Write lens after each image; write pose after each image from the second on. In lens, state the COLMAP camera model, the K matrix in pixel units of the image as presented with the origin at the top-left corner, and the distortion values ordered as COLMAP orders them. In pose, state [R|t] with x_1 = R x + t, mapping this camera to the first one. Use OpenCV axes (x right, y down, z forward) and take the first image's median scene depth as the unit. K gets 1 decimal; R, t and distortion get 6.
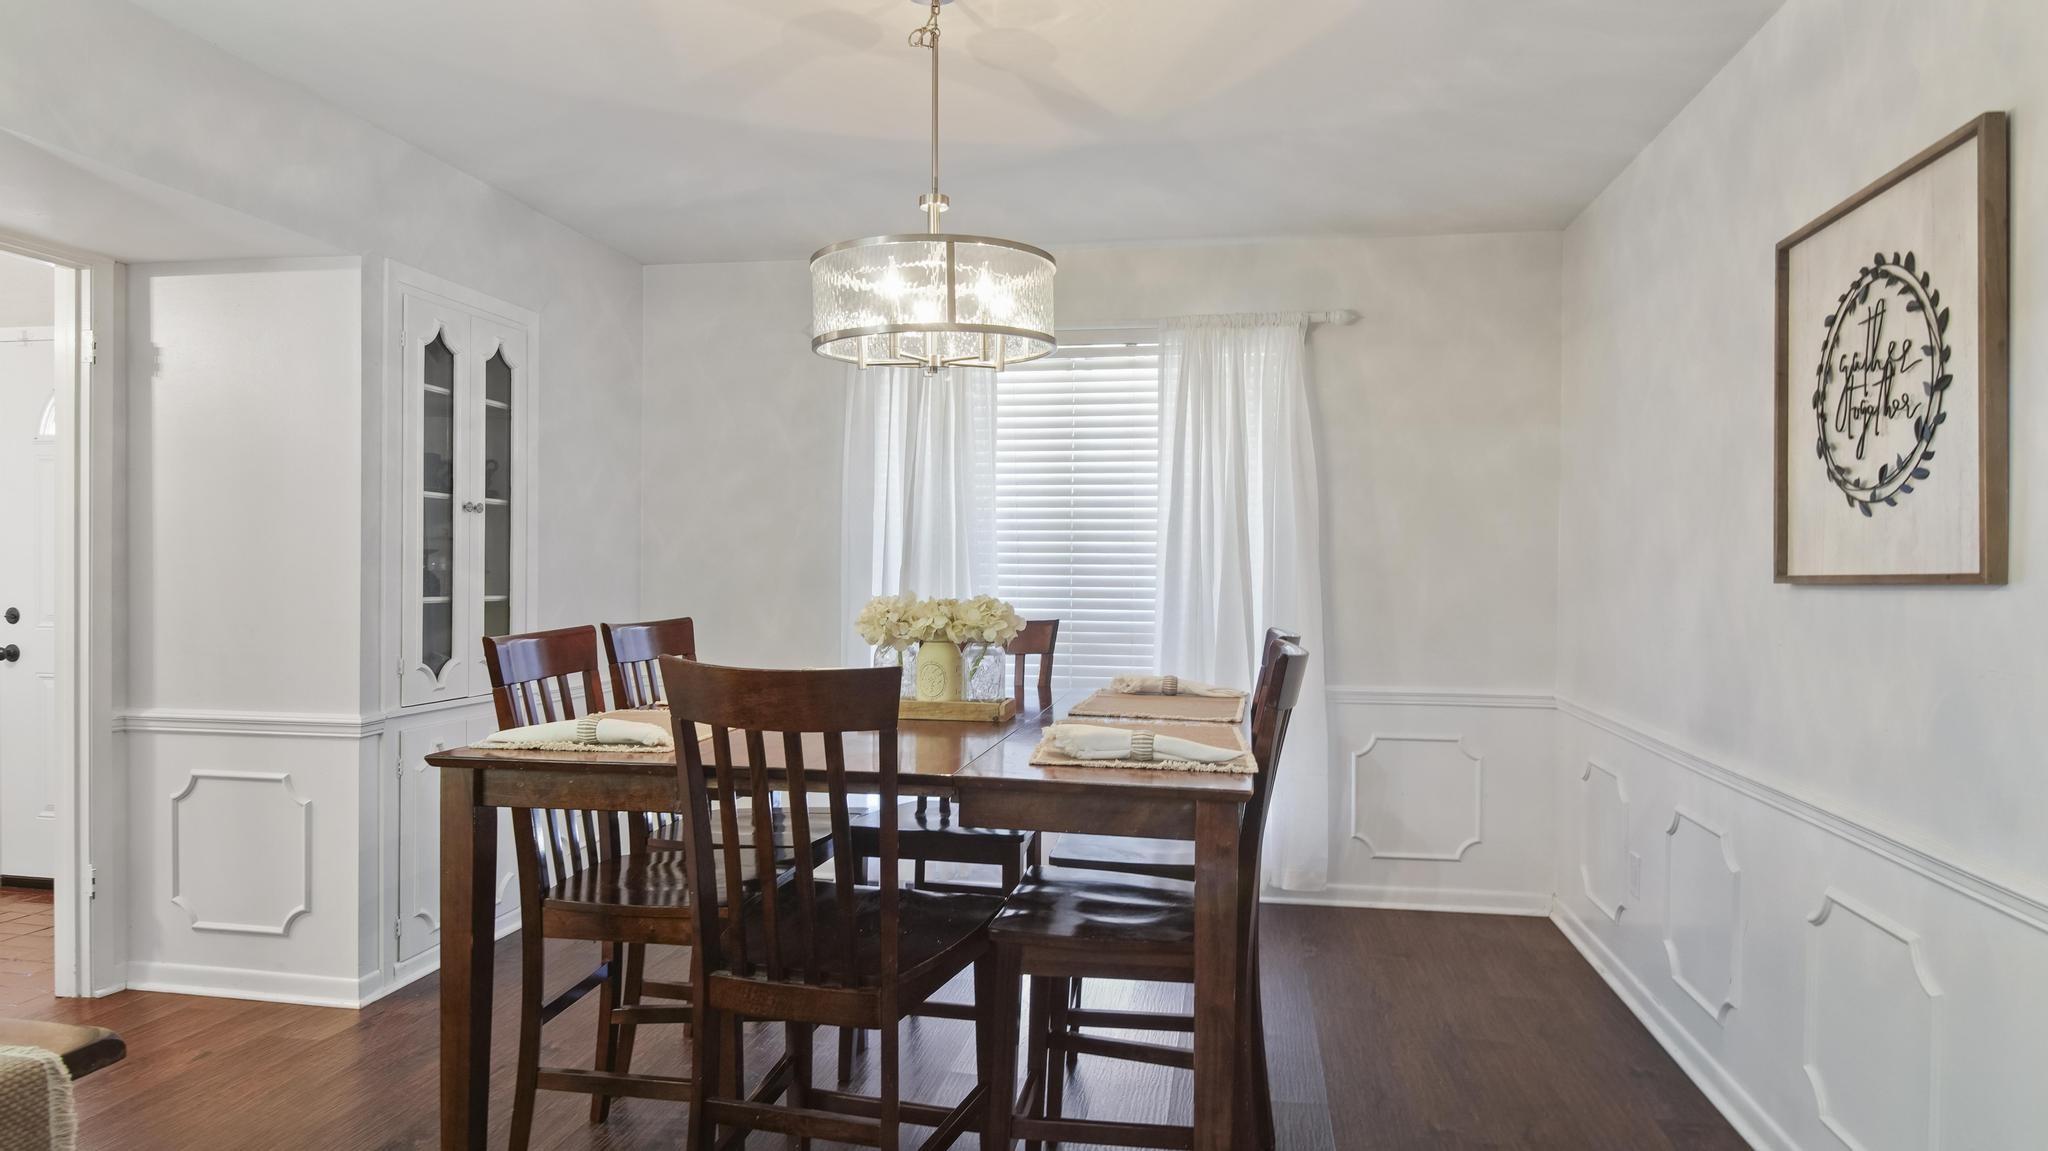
lens RADIAL K [[1157.1, 0, 1030.6], [0, 1157.1, 573.5], [0, 0, 1]] dist [0.004044, -0.010897]
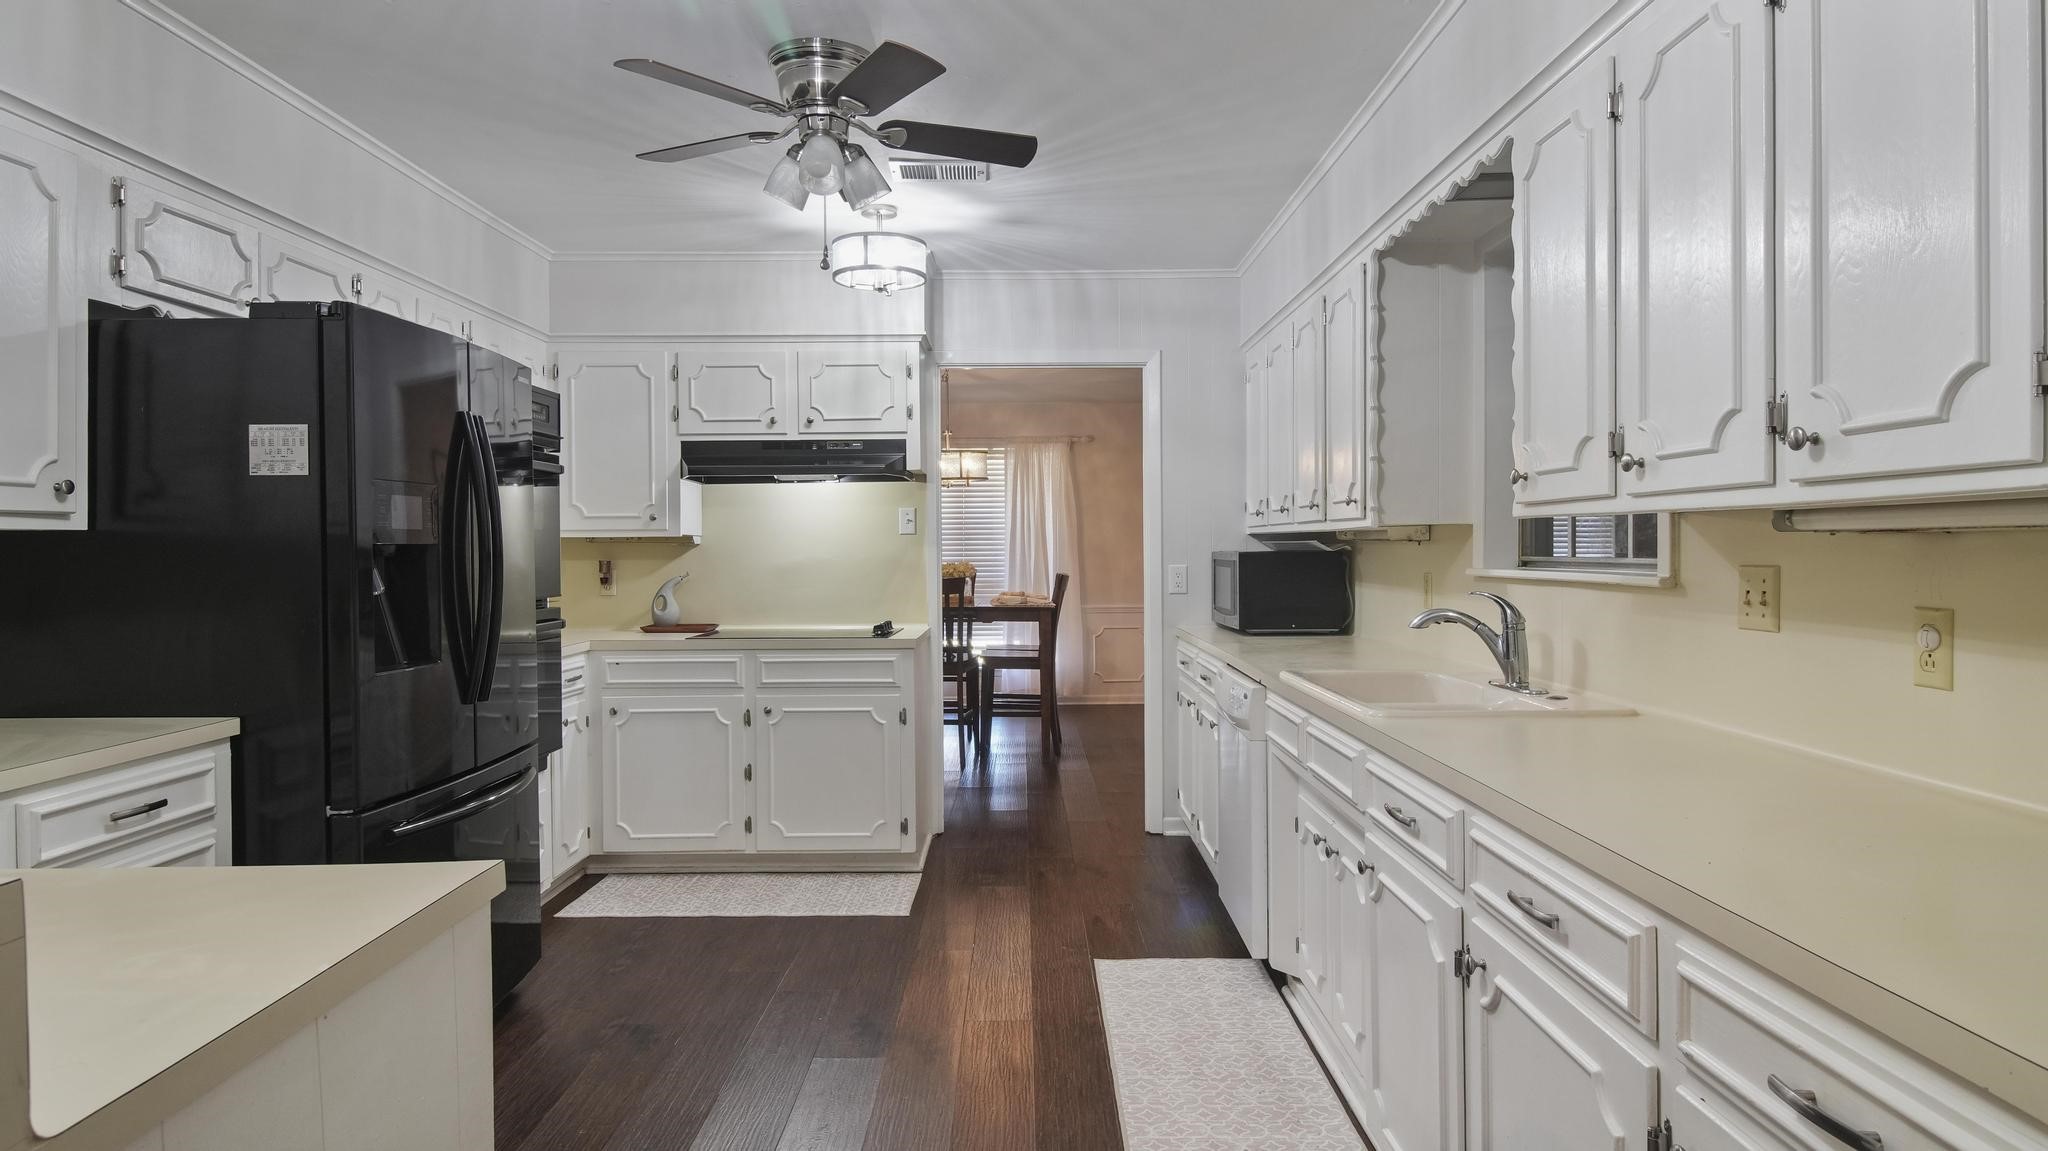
lens RADIAL K [[1152.9, 0, 1035.1], [0, 1152.9, 556.8], [0, 0, 1]] dist [0.006169, -0.010591]
pose [[0.981793, -0.013520, 0.189472, -0.250589], [0.014208, 0.999896, -0.002273, 0.009620], [-0.189421, 0.004923, 0.981884, -1.159685]]
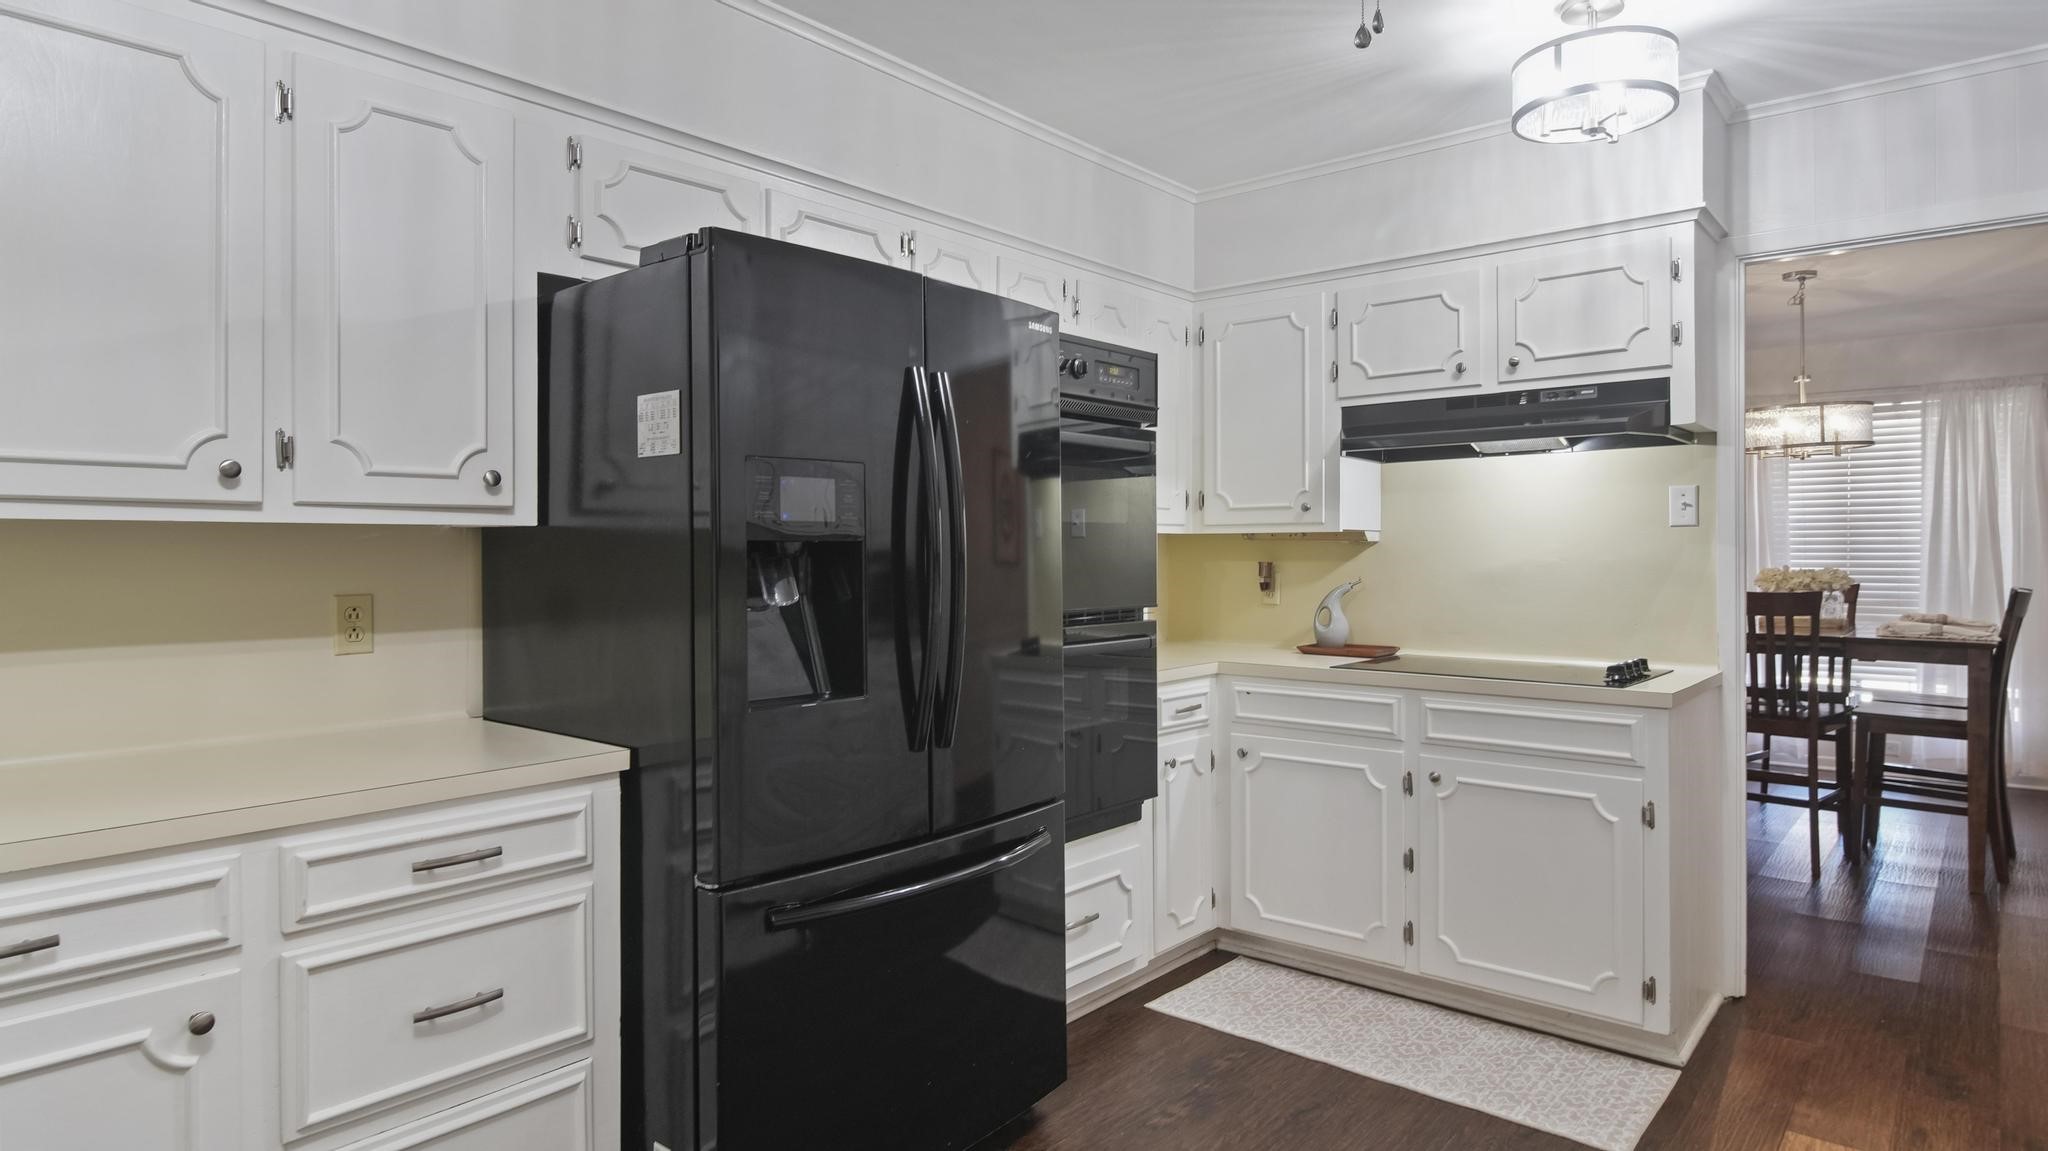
lens RADIAL K [[1152.9, 0, 1035.1], [0, 1152.9, 556.8], [0, 0, 1]] dist [0.006169, -0.010591]
pose [[0.869308, -0.006557, -0.494227, -0.149460], [0.003004, 0.999964, -0.007983, 0.007342], [0.494261, 0.005454, 0.869296, -0.854394]]
